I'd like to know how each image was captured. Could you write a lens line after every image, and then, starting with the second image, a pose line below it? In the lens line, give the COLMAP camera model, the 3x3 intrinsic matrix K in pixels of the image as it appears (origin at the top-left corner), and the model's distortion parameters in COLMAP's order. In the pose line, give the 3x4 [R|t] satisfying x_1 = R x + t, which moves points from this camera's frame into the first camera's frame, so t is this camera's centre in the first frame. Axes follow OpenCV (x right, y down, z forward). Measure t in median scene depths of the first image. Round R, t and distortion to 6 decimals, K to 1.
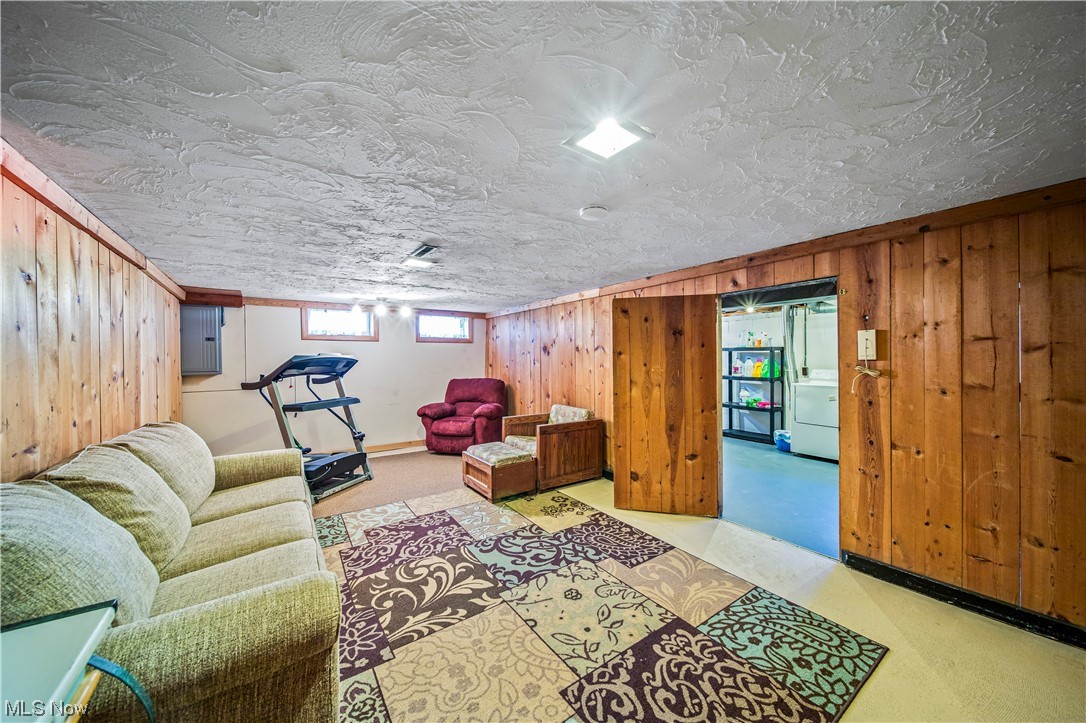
lens RADIAL K [[383.5, 0, 542.0], [0, 383.5, 361.4], [0, 0, 1]] dist [-0.003251, -0.000419]
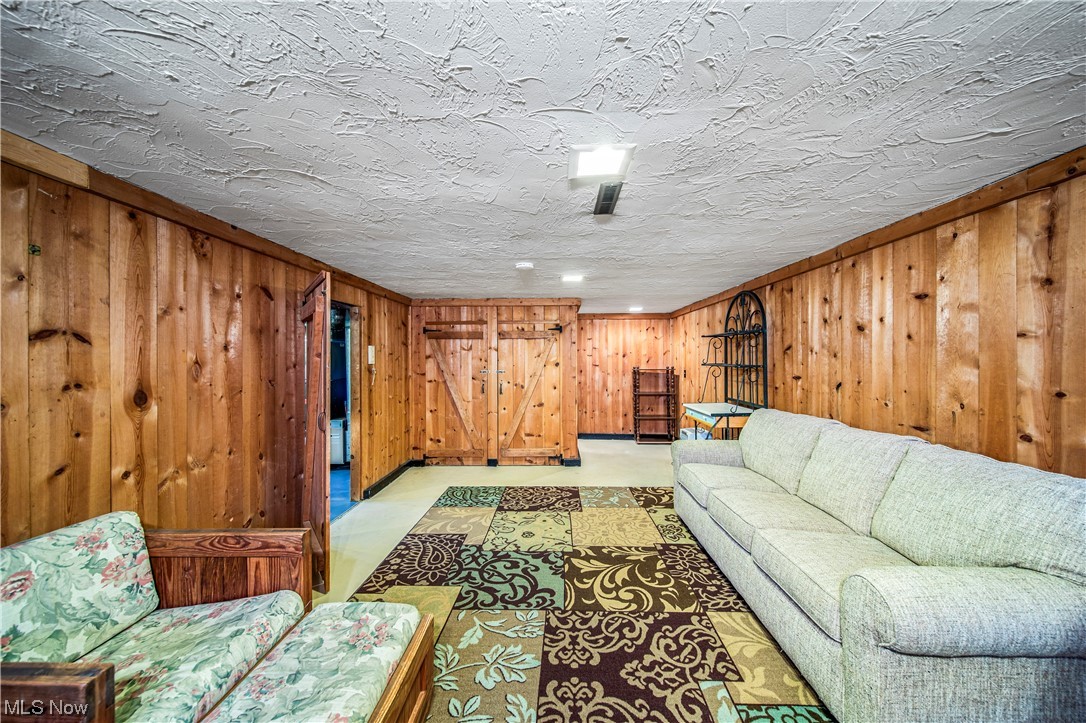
lens RADIAL K [[383.5, 0, 544.4], [0, 383.5, 359.3], [0, 0, 1]] dist [-0.003251, -0.000419]
pose [[-0.800125, 0.008461, 0.599773, -0.695810], [0.011103, 0.999938, 0.000706, -0.018226], [-0.599730, 0.007224, -0.800170, 1.797812]]
